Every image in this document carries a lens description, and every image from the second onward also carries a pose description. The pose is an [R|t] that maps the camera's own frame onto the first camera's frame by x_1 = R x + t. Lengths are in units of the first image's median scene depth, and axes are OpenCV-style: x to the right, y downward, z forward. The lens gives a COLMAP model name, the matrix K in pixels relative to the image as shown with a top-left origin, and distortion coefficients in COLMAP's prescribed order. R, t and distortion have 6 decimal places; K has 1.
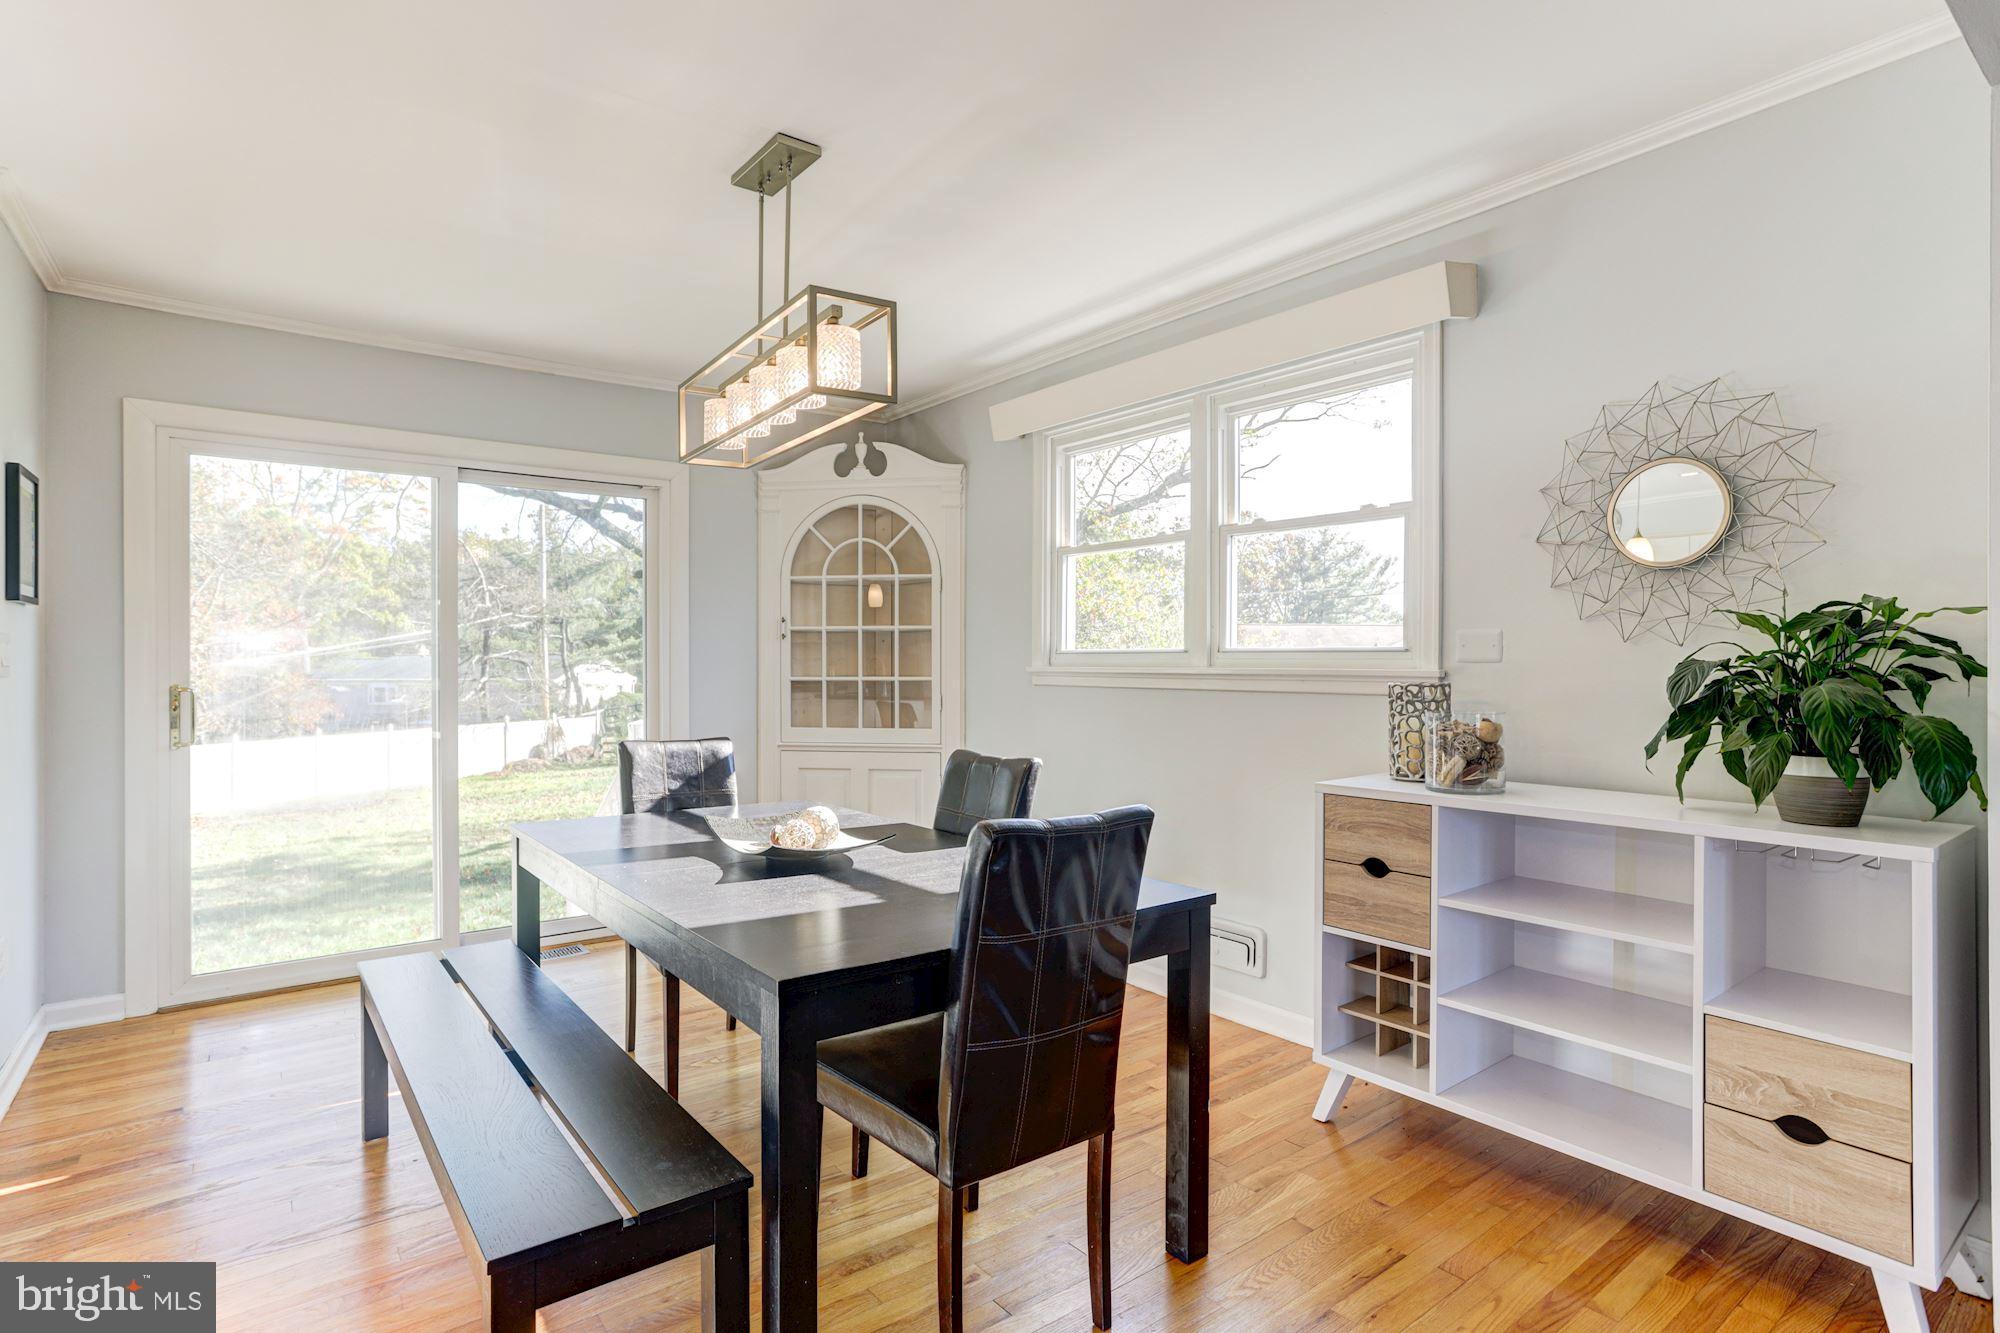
lens RADIAL K [[997.6, 0, 999.0], [0, 997.6, 663.5], [0, 0, 1]] dist [-0.032941, 0.012622]
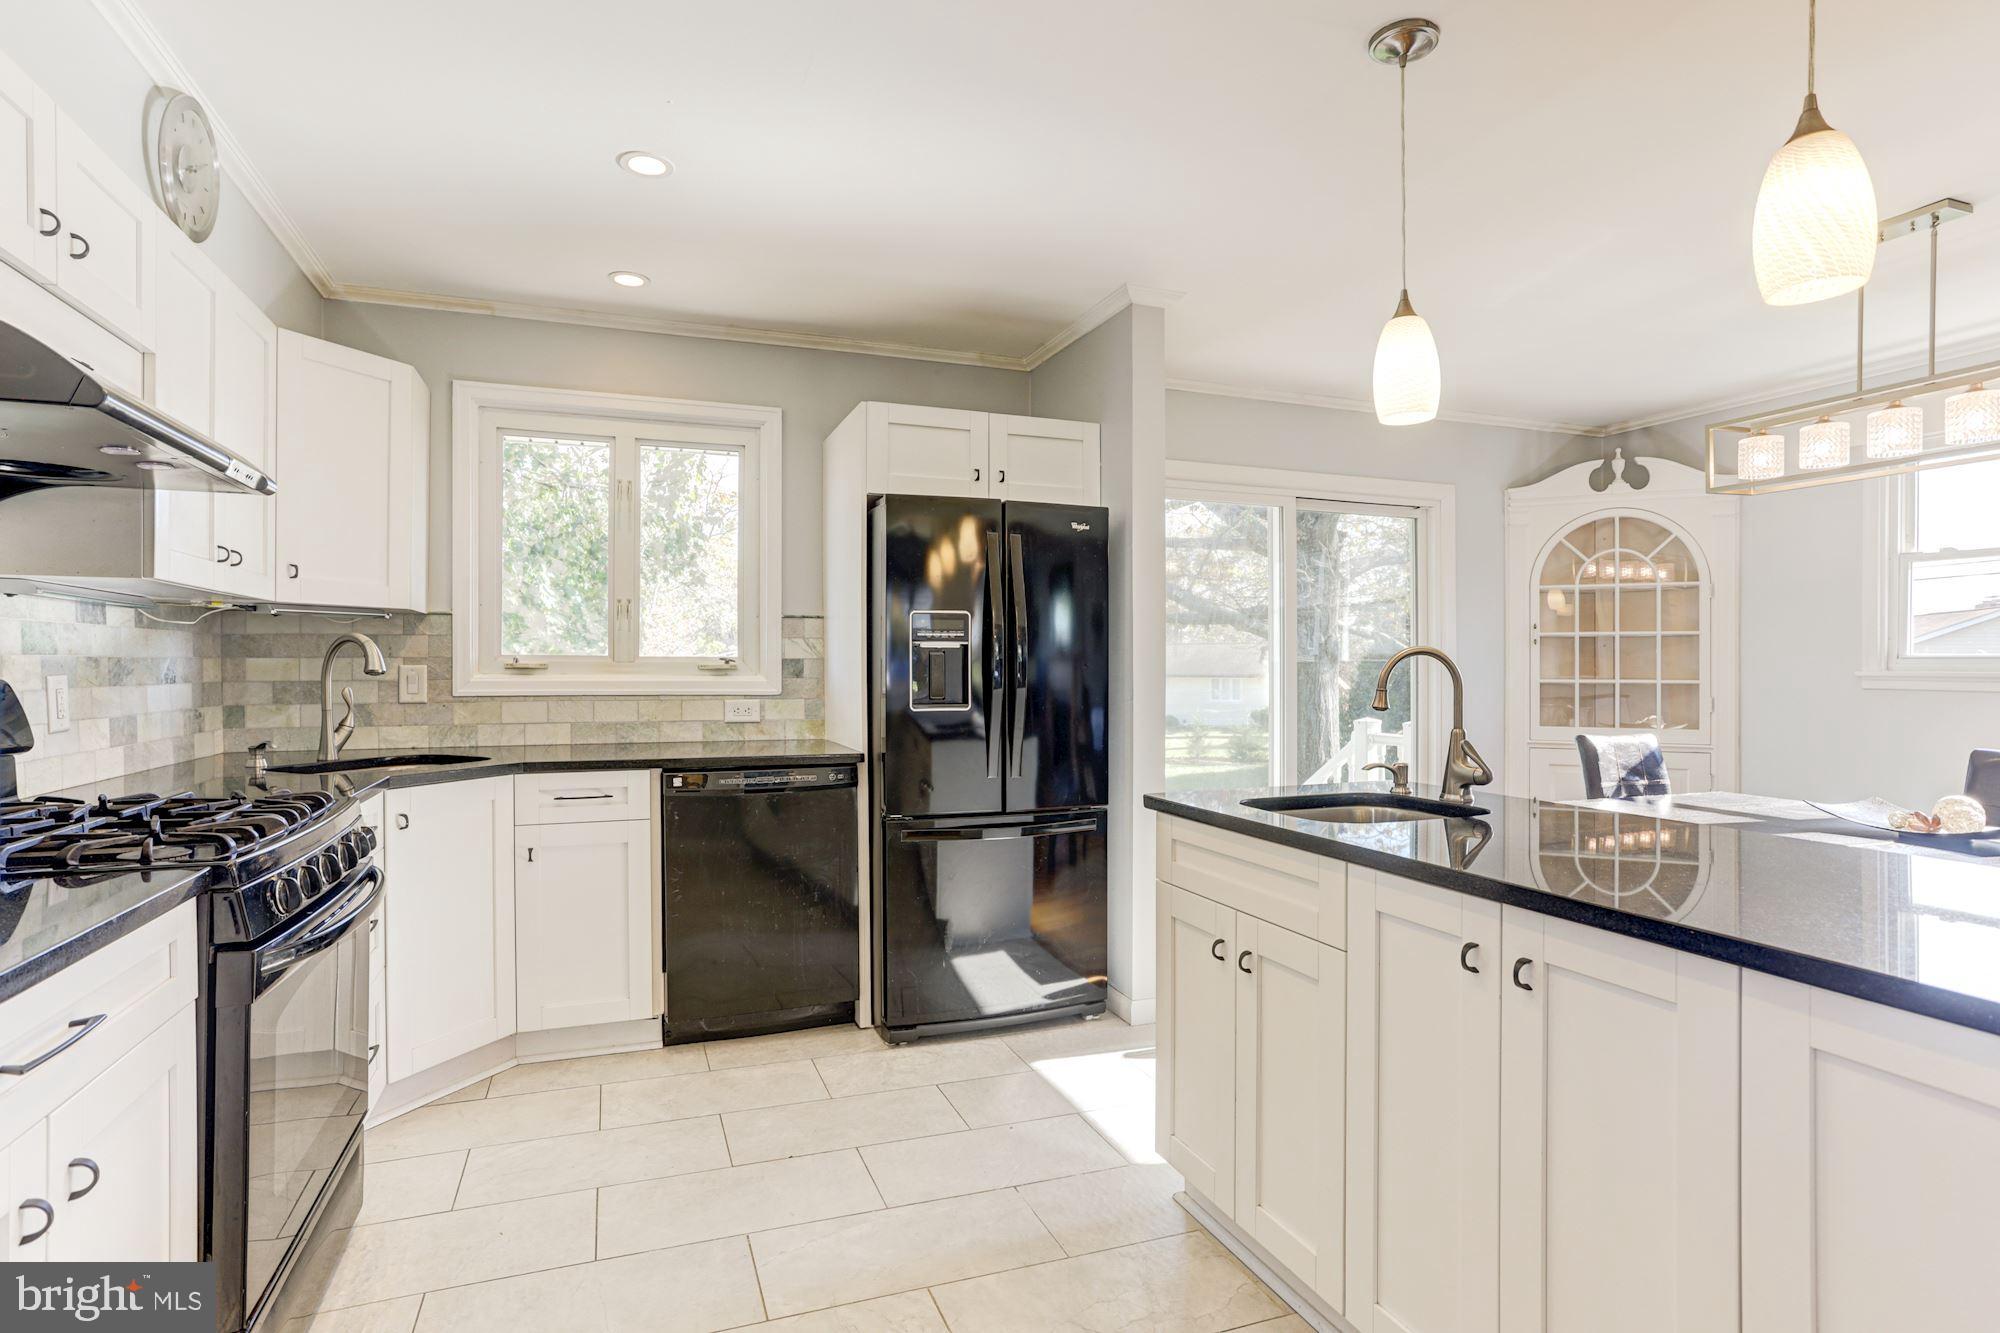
lens RADIAL K [[997.6, 0, 983.5], [0, 997.6, 665.8], [0, 0, 1]] dist [-0.032941, 0.012622]
pose [[0.956620, 0.004146, -0.291311, -0.479410], [-0.004346, 0.999991, -0.000039, 0.001574], [0.291308, 0.001303, 0.956629, -0.199156]]
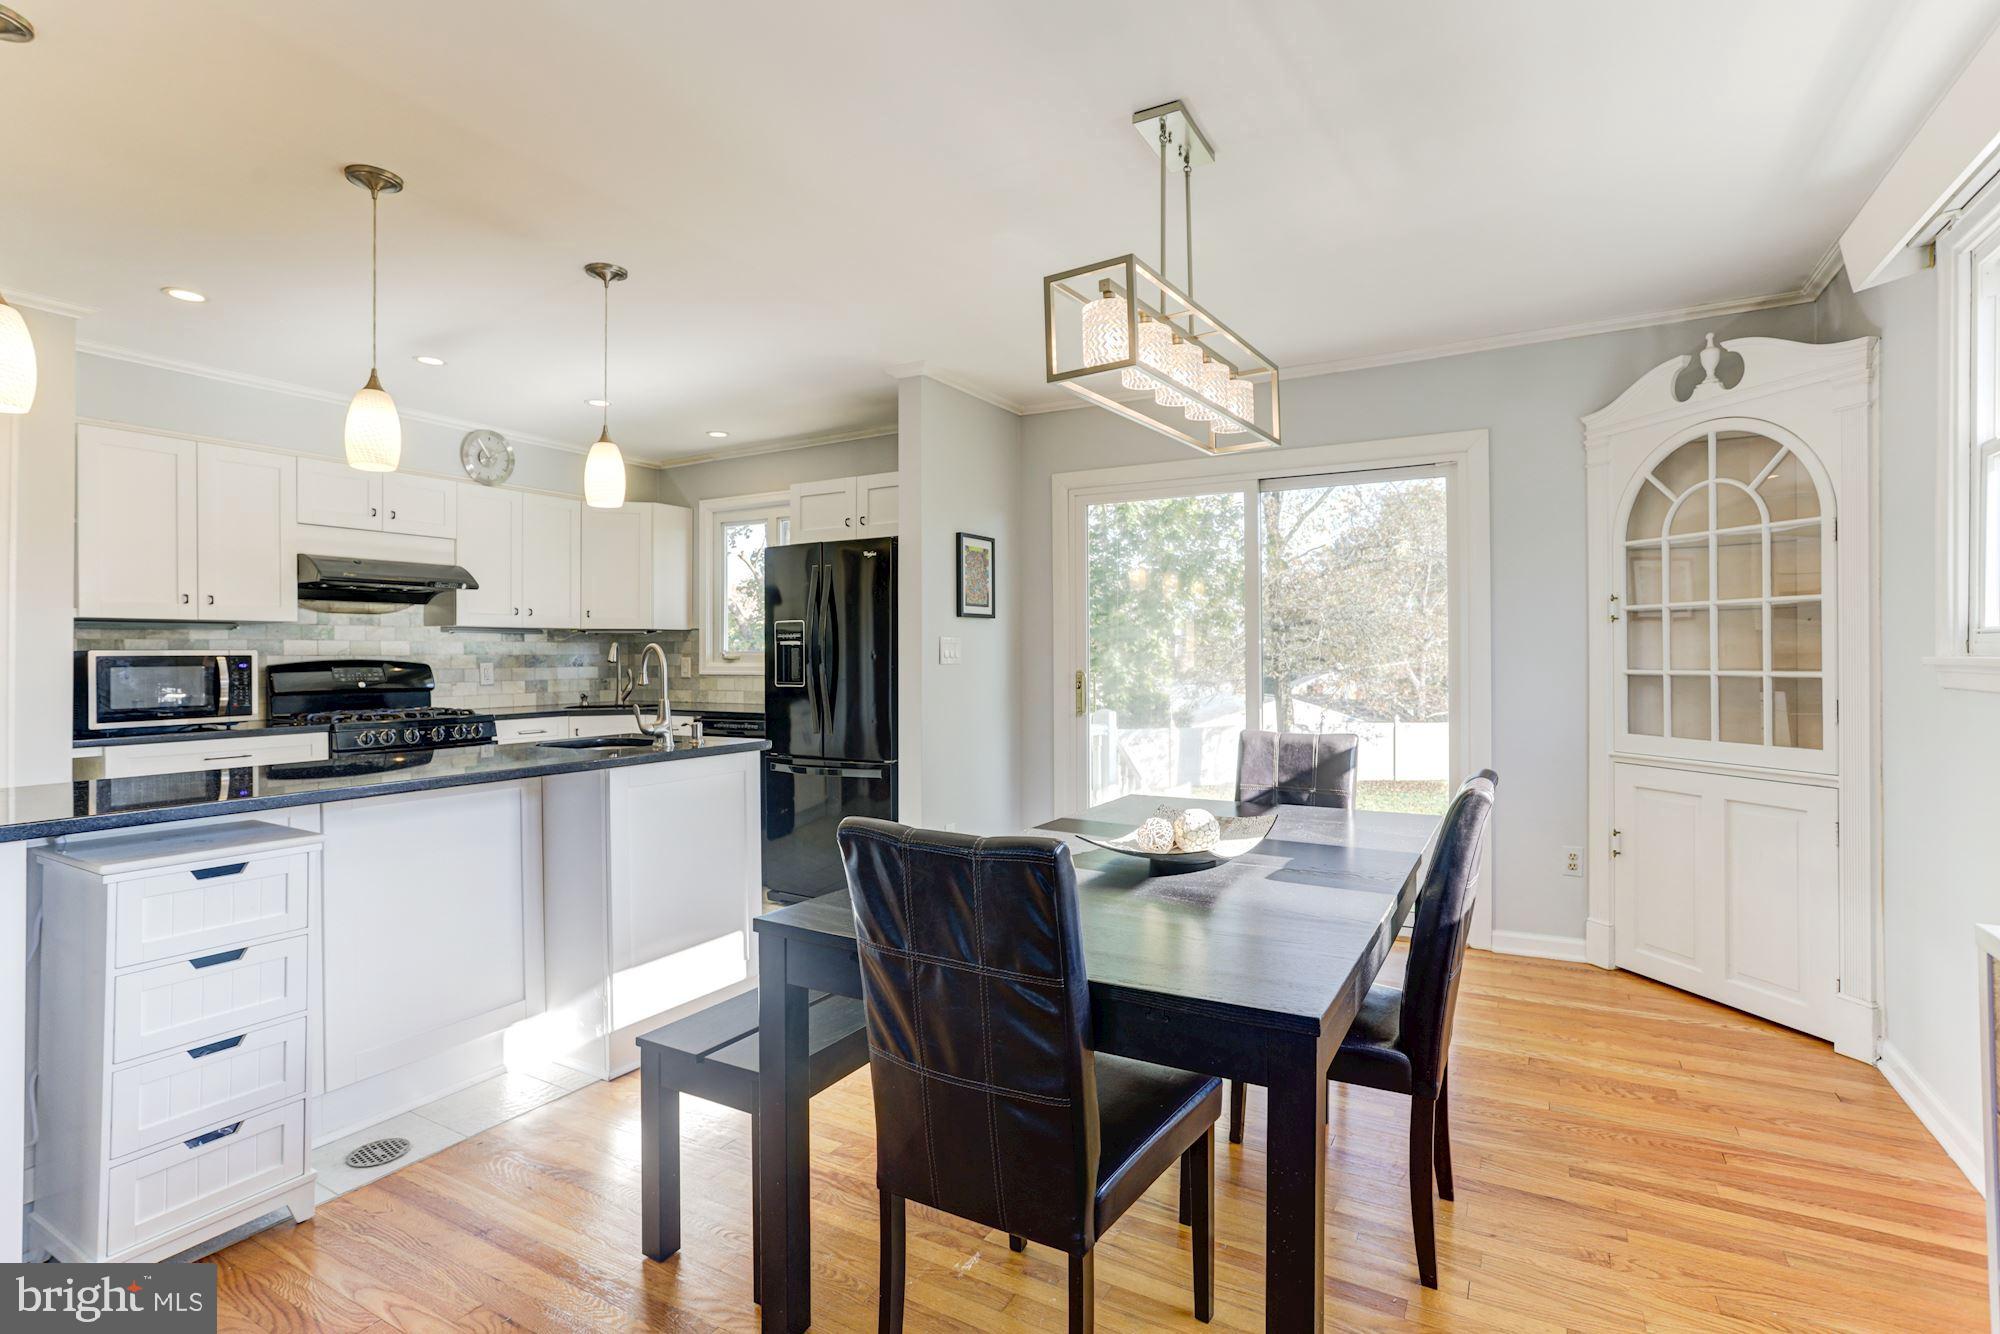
lens RADIAL K [[997.6, 0, 1009.1], [0, 997.6, 661.9], [0, 0, 1]] dist [-0.032941, 0.012622]
pose [[0.383764, 0.006362, -0.923409, 0.327767], [0.004005, 0.999955, 0.008553, -0.001235], [0.923423, -0.006980, 0.383721, 0.253243]]
